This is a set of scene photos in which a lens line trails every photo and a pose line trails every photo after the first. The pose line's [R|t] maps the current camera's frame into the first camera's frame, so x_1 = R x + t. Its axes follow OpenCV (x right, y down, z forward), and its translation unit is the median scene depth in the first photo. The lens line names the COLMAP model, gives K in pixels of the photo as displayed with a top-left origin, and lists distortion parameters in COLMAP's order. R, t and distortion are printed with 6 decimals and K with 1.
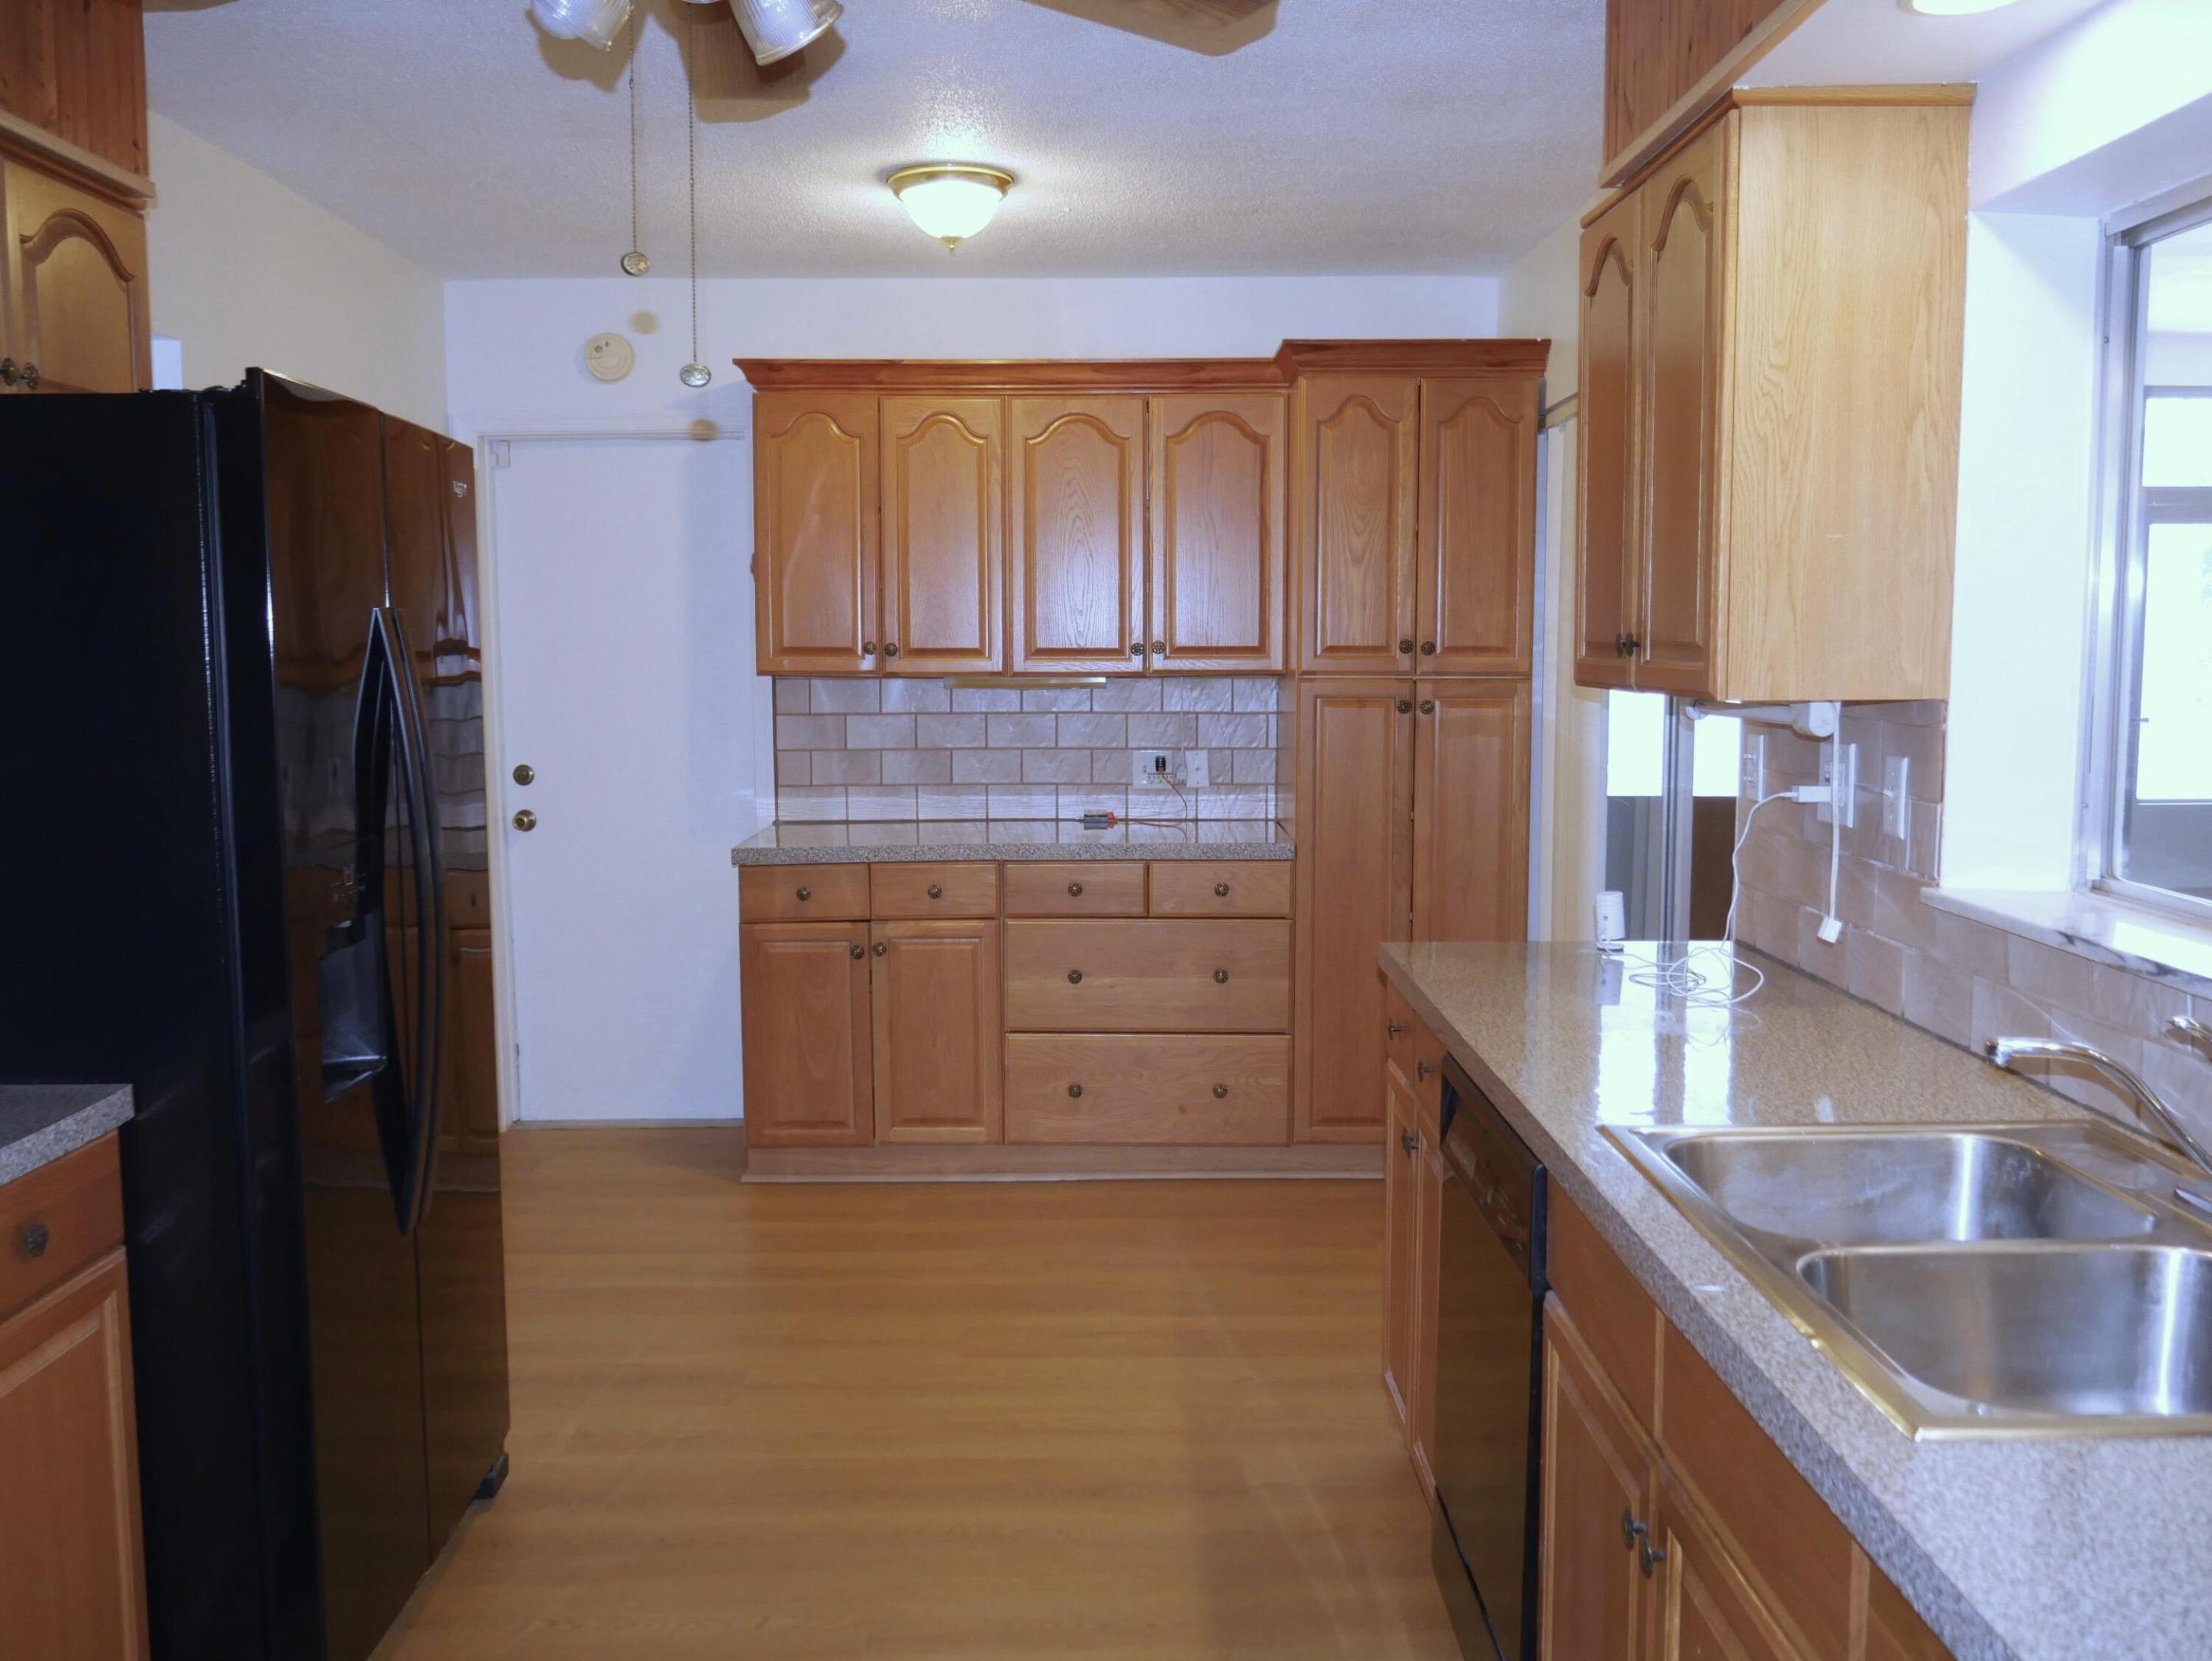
lens RADIAL K [[2009.4, 0, 1106.0], [0, 2009.4, 830.5], [0, 0, 1]] dist [0.004699, -0.008200]
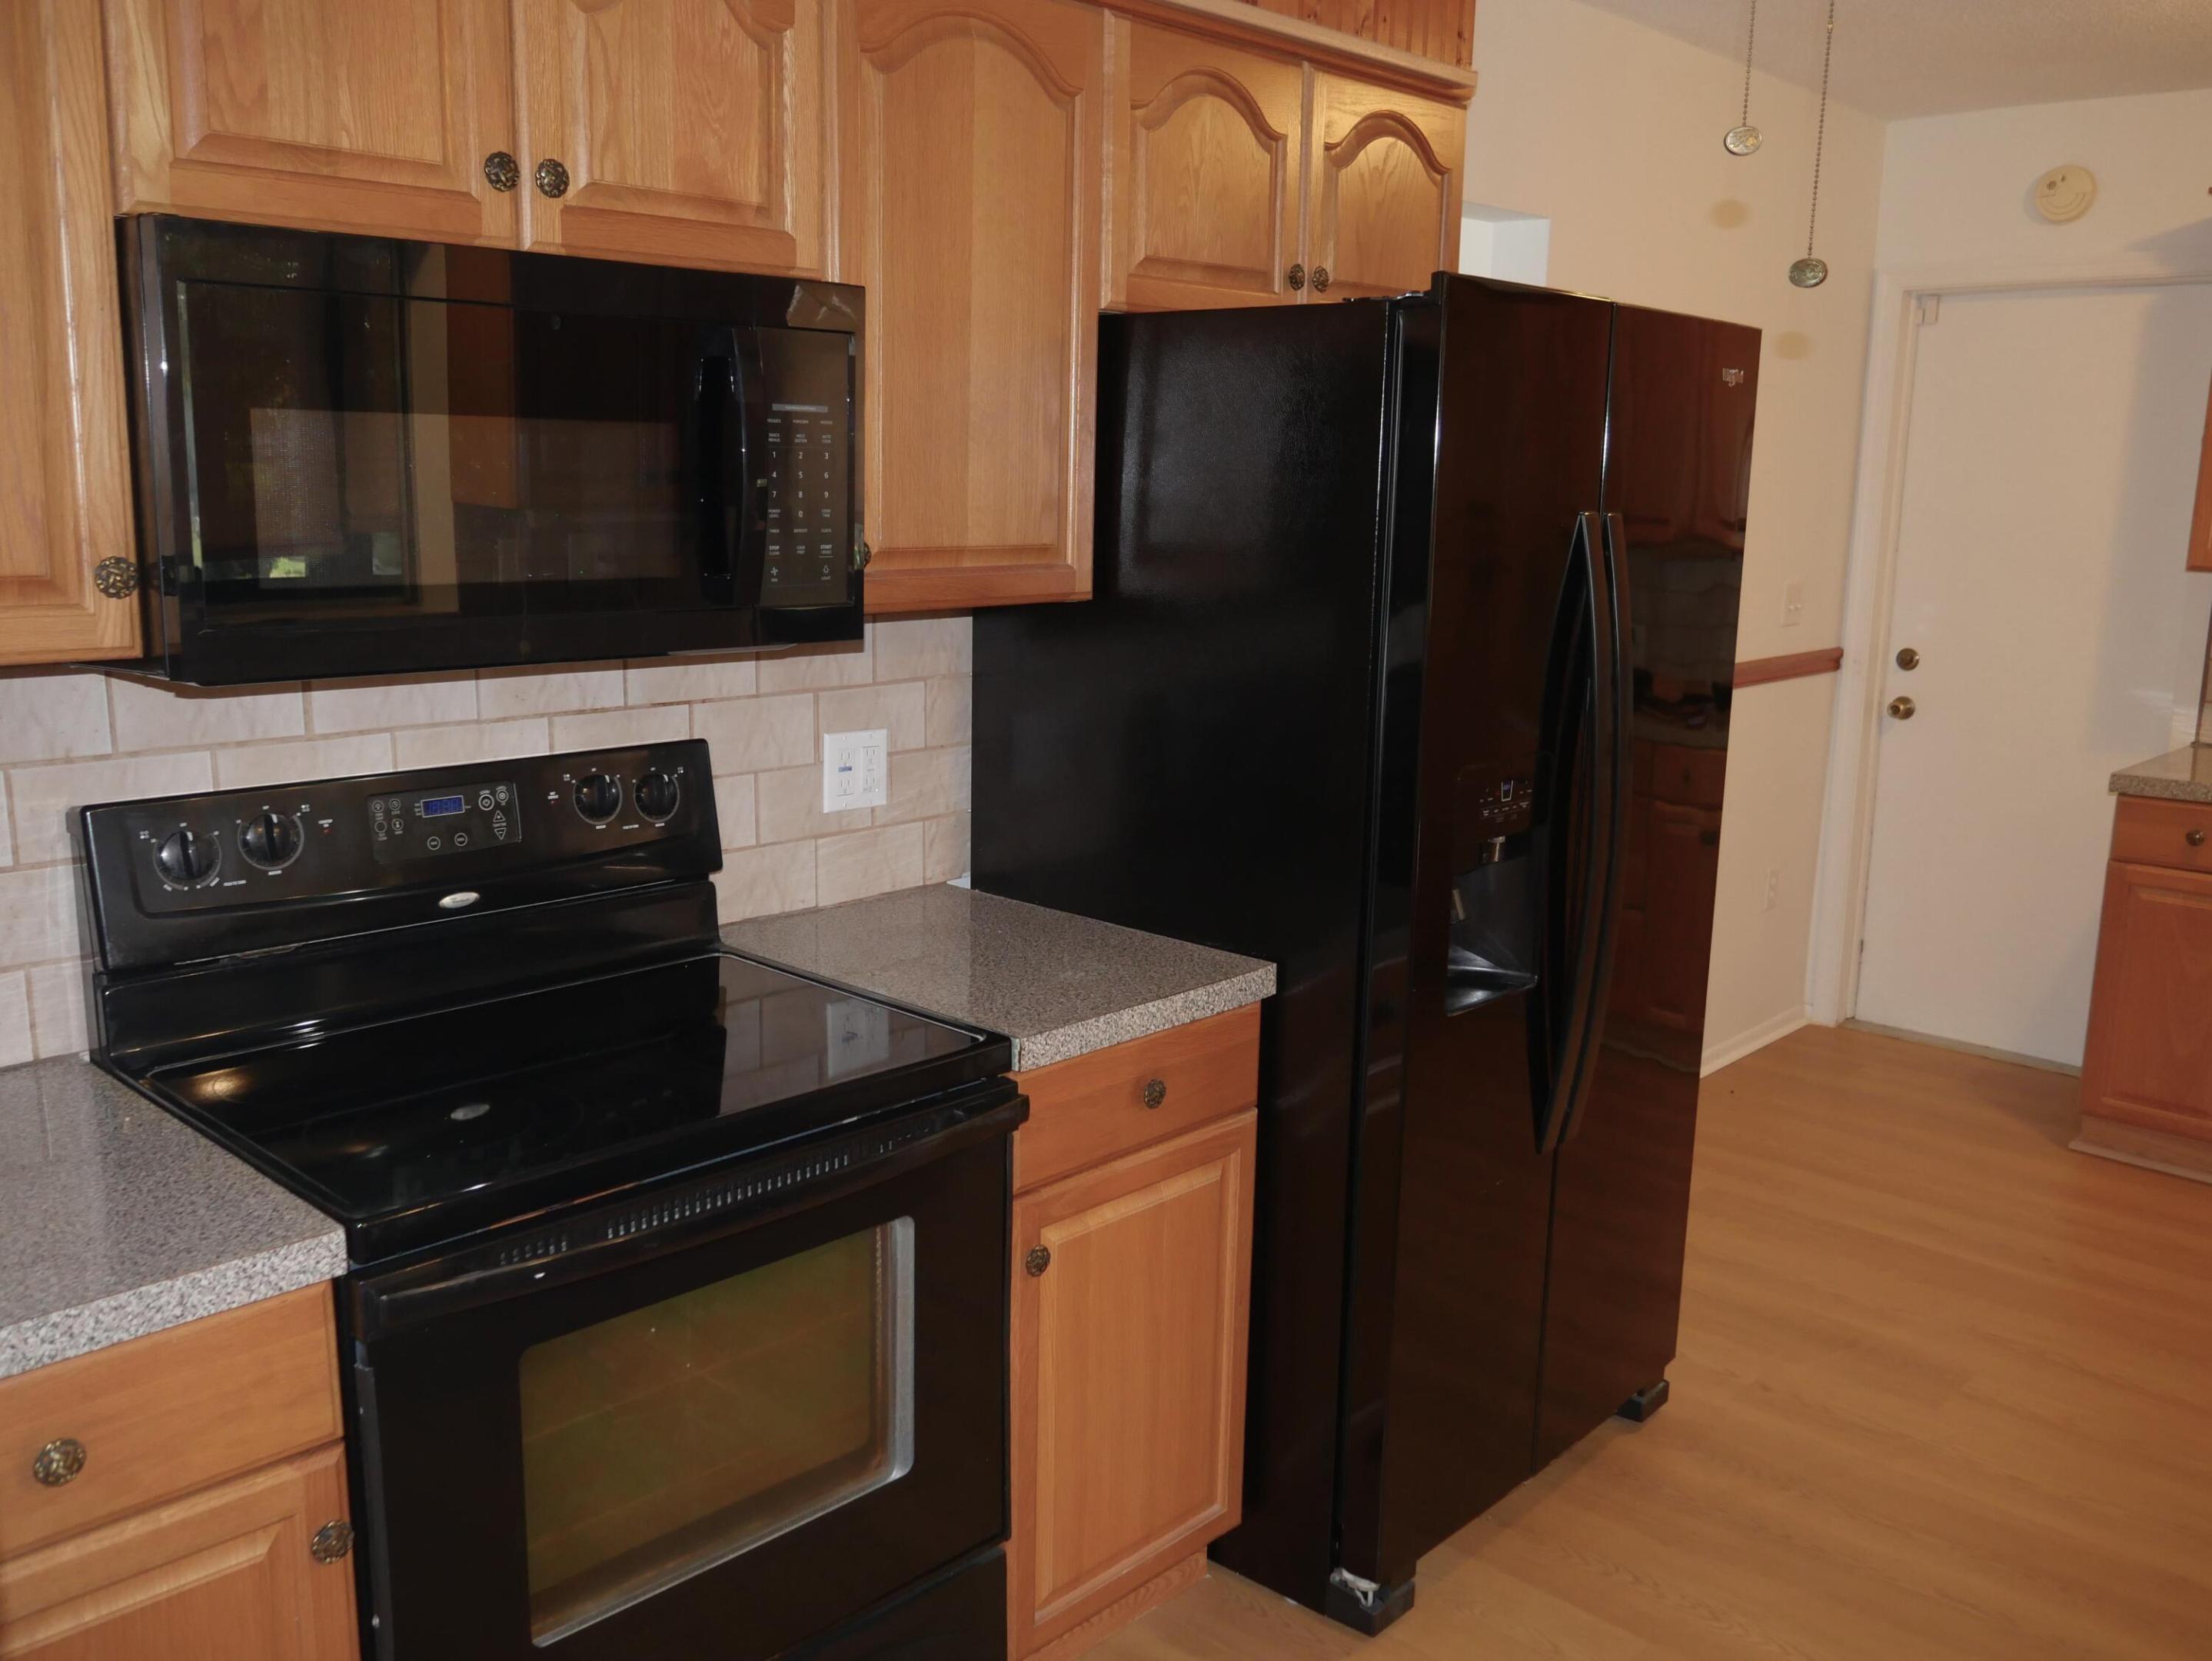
lens RADIAL K [[1914.7, 0, 1106.0], [0, 1914.7, 830.5], [0, 0, 1]] dist [-0.016371, 0.001887]
pose [[0.709789, 0.157809, -0.686509, 0.112471], [-0.089184, 0.986872, 0.134646, -0.059200], [0.698745, -0.034344, 0.714545, 0.173973]]
